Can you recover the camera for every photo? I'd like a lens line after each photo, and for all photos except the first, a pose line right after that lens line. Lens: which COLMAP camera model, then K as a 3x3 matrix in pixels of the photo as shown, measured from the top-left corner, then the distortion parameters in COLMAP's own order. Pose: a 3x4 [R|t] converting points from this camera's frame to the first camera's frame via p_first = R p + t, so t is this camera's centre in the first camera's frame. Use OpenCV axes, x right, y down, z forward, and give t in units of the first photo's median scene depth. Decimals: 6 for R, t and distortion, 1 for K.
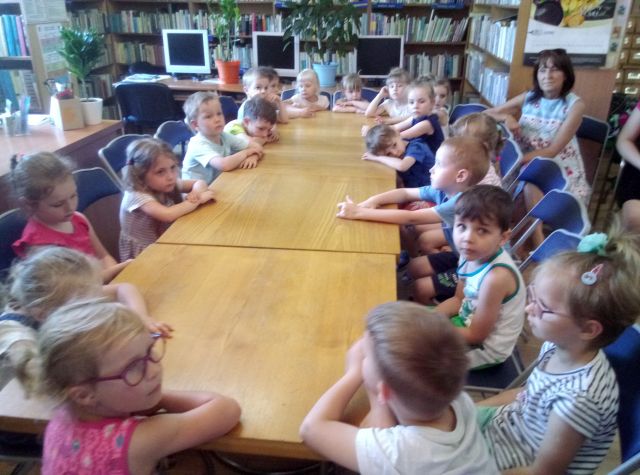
lens RADIAL K [[531.2, 0, 315.8], [0, 531.2, 237.6], [0, 0, 1]] dist [0.050983, -0.084315]
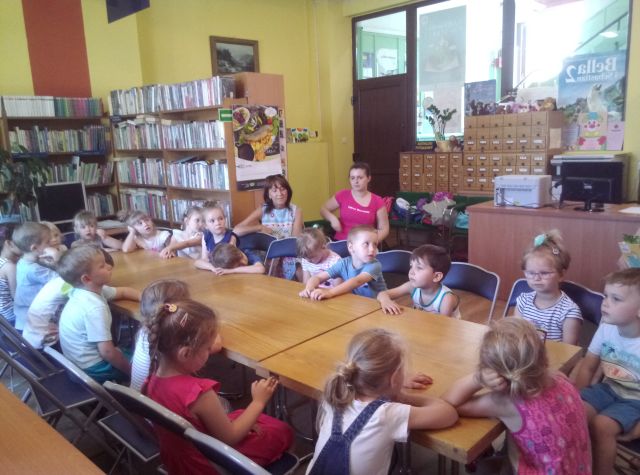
lens RADIAL K [[531.2, 0, 315.8], [0, 531.2, 237.6], [0, 0, 1]] dist [0.050983, -0.084315]
pose [[0.584459, -0.169753, 0.793468, -0.392365], [0.360100, 0.930565, -0.066162, -0.041467], [-0.727142, 0.324397, 0.605005, 0.076734]]
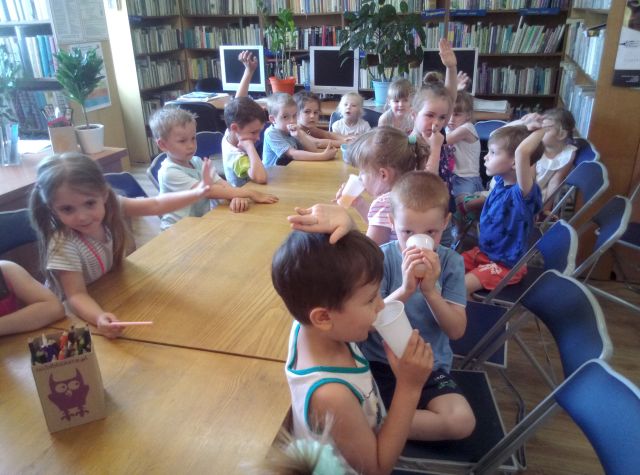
lens RADIAL K [[531.2, 0, 315.8], [0, 531.2, 237.6], [0, 0, 1]] dist [0.050983, -0.084315]
pose [[0.978144, 0.053475, -0.200935, 0.092337], [-0.056450, 0.998364, -0.009101, -0.047491], [0.200120, 0.020245, 0.979562, 0.105610]]
